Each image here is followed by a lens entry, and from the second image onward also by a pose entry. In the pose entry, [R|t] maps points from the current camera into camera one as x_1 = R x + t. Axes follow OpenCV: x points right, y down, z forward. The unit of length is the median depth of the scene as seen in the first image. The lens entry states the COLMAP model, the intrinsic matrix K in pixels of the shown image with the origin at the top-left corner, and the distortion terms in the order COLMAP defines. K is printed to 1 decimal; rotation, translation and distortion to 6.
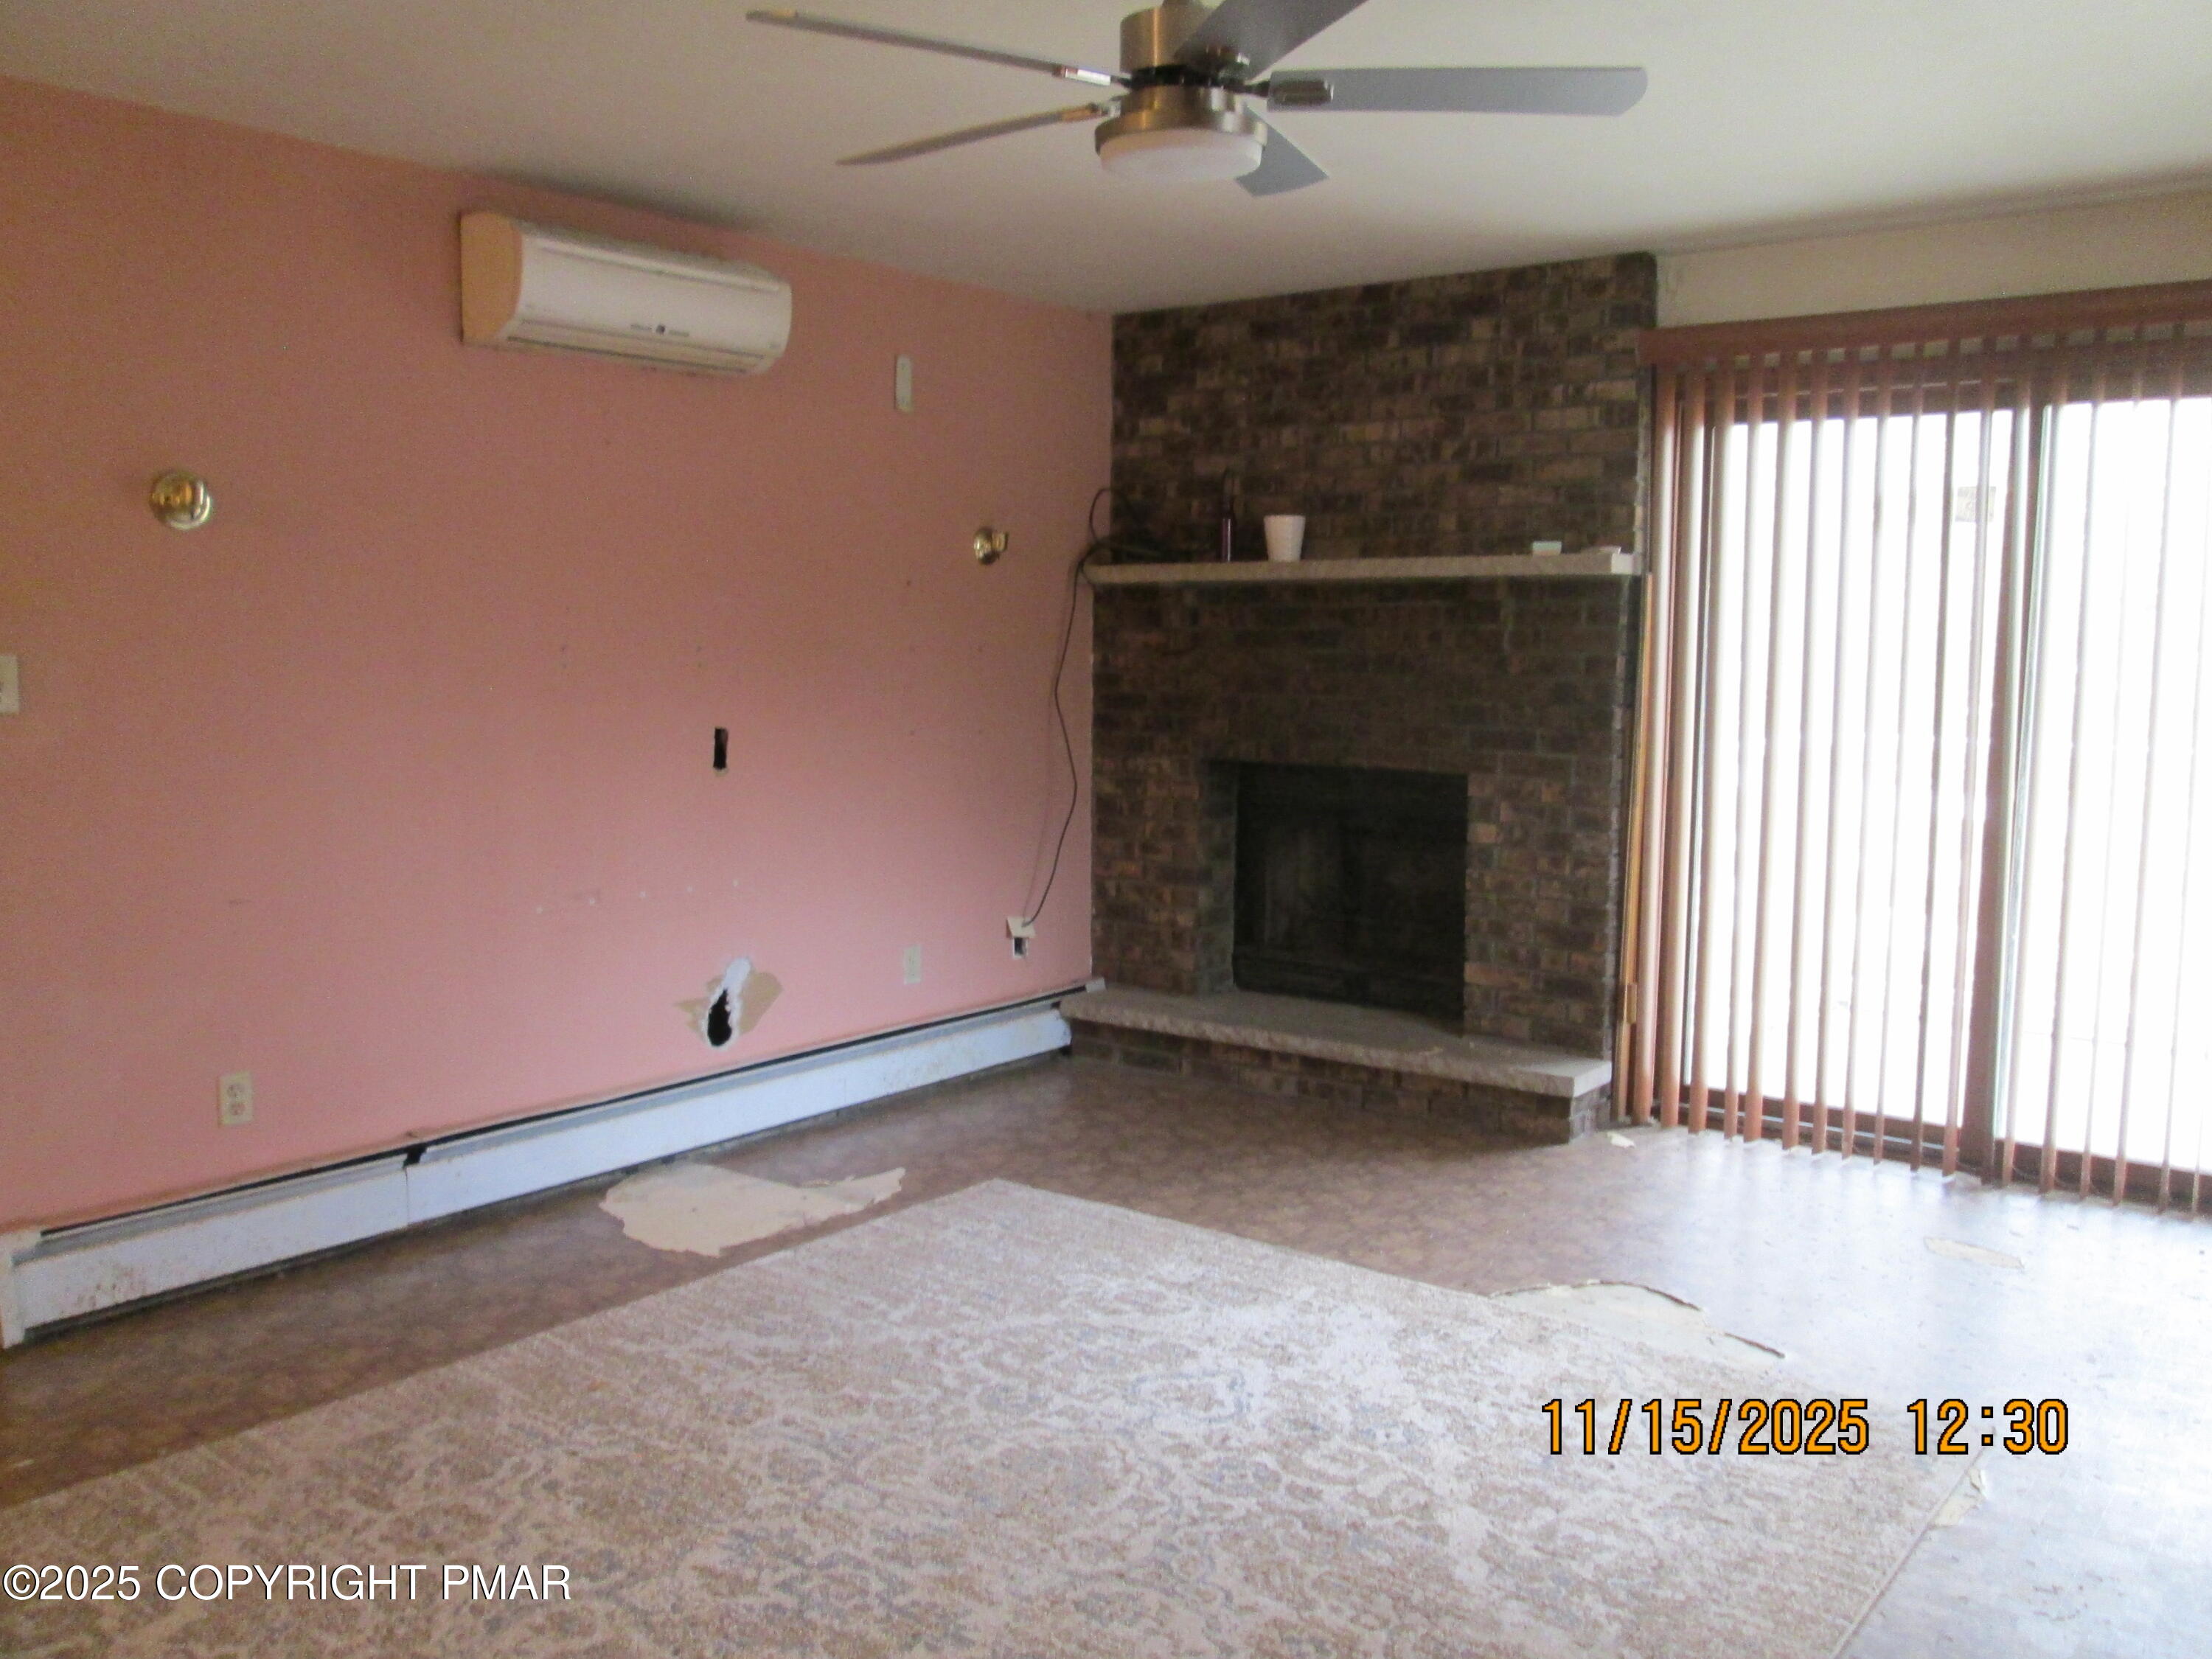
lens RADIAL K [[1819.1, 0, 1106.4], [0, 1819.1, 838.7], [0, 0, 1]] dist [-0.039173, 0.002872]
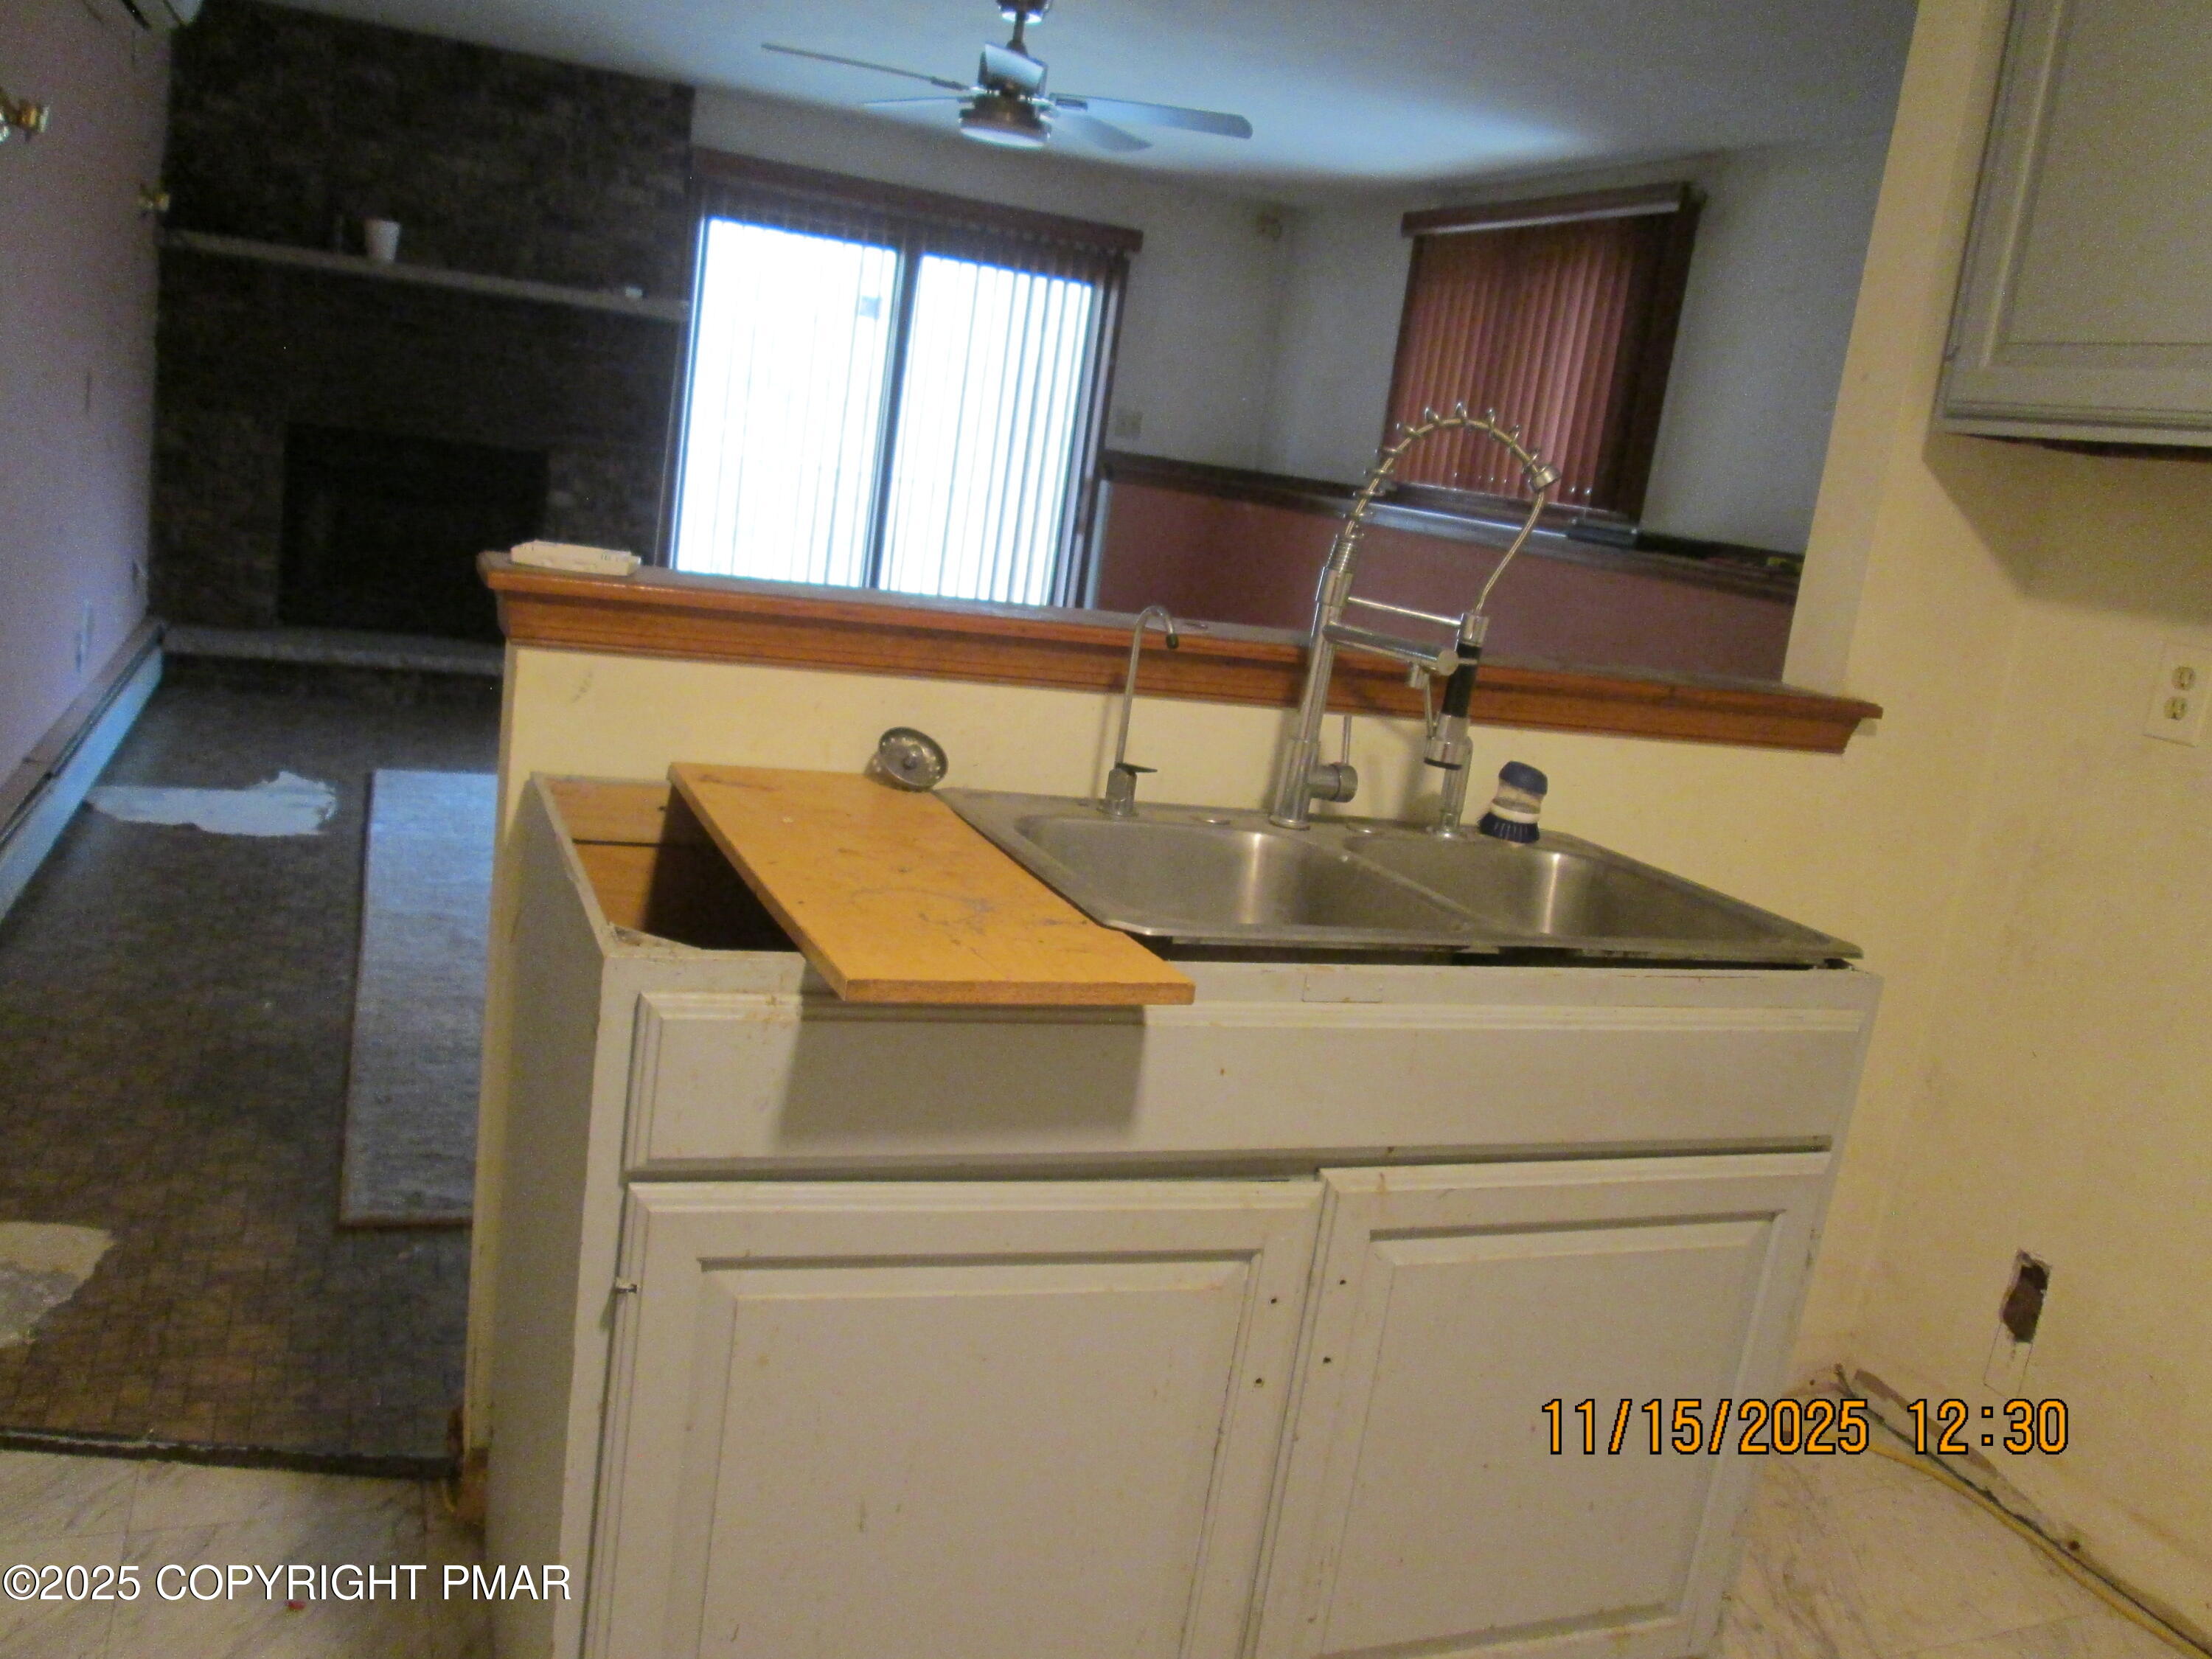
lens RADIAL K [[1819.1, 0, 1111.1], [0, 1819.1, 824.3], [0, 0, 1]] dist [-0.039173, 0.002872]
pose [[0.506524, -0.111874, 0.854937, -0.737016], [-0.038653, 0.987604, 0.152136, 0.015094], [-0.861359, -0.110106, 0.495921, -0.039245]]
